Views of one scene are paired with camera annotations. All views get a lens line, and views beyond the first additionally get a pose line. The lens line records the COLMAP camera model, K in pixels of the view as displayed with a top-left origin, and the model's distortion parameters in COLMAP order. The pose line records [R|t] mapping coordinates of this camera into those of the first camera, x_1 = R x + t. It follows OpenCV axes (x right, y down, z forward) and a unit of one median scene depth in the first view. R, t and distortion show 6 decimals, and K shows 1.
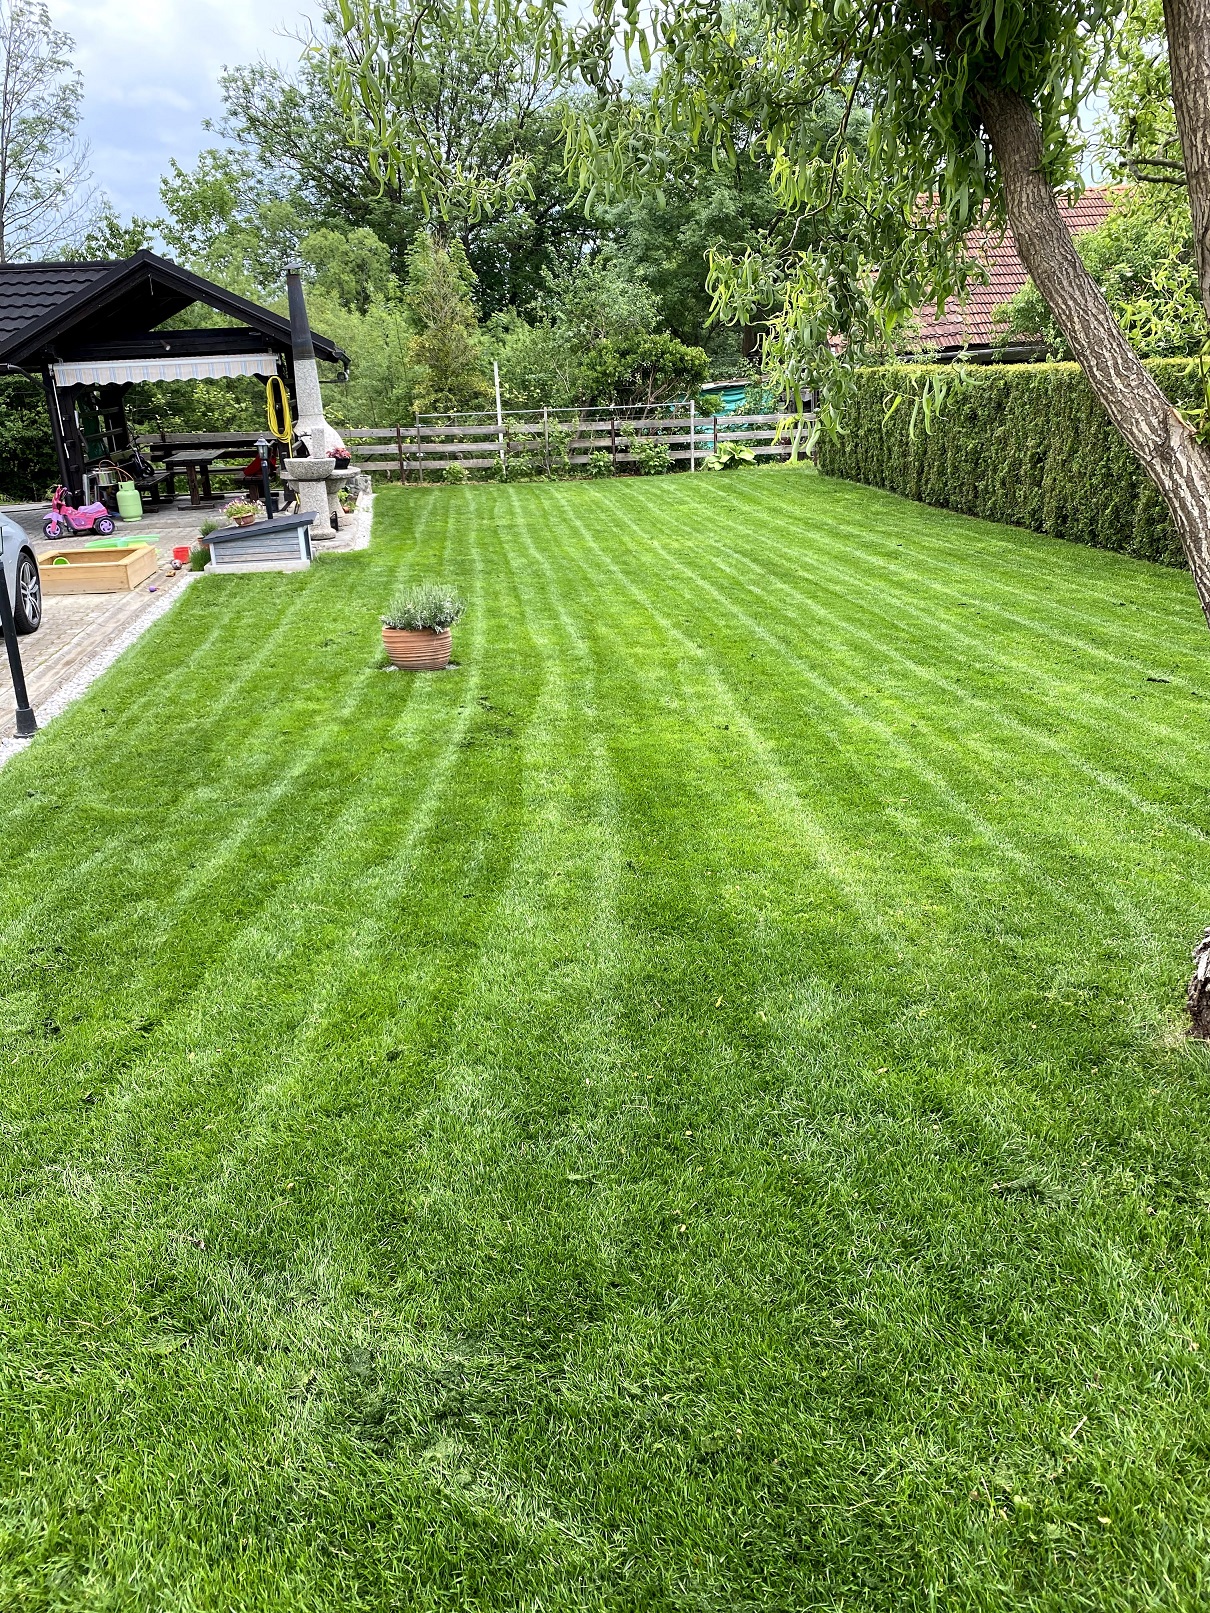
lens RADIAL K [[1209.6, 0, 593.8], [0, 1209.6, 800.7], [0, 0, 1]] dist [-0.011663, -0.011865]
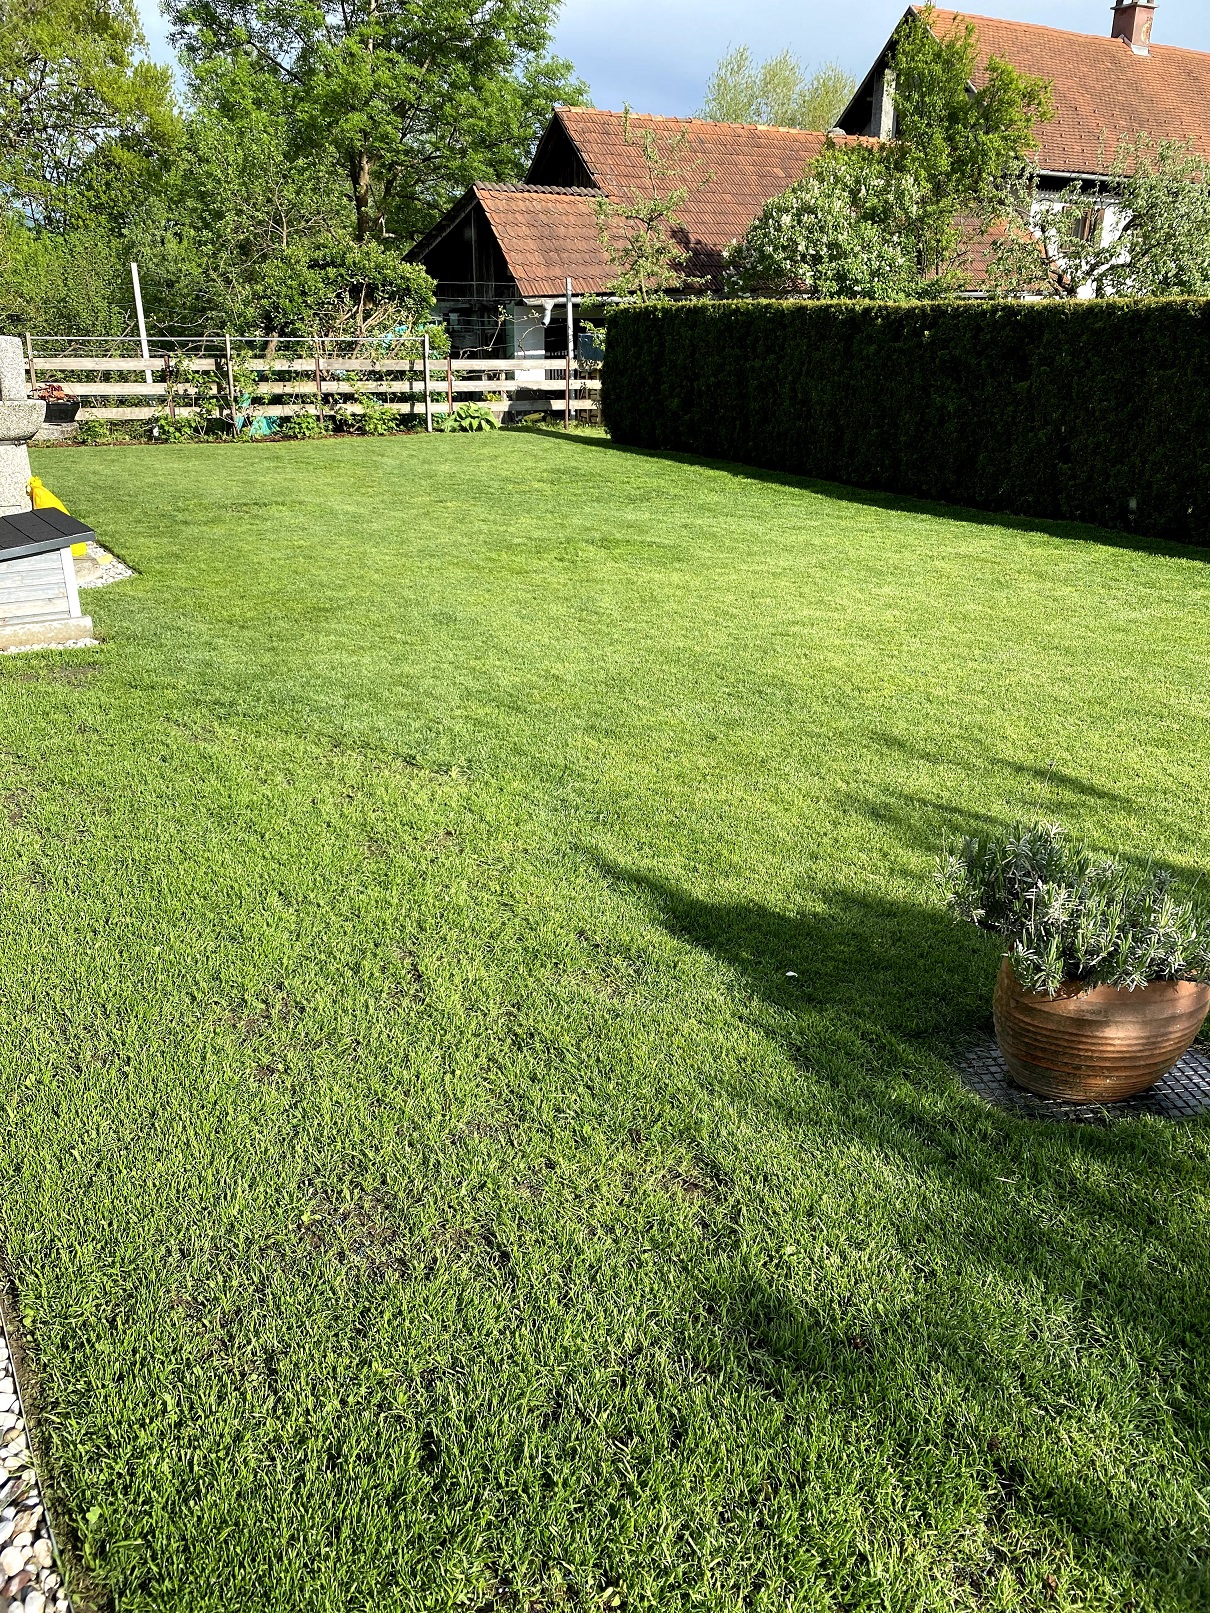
lens RADIAL K [[1209.6, 0, 609.7], [0, 1209.6, 802.4], [0, 0, 1]] dist [-0.011663, -0.011865]
pose [[0.907964, -0.106547, 0.405276, -0.148276], [0.092998, 0.994253, 0.053038, -0.074614], [-0.408598, -0.010467, 0.912655, 0.274247]]
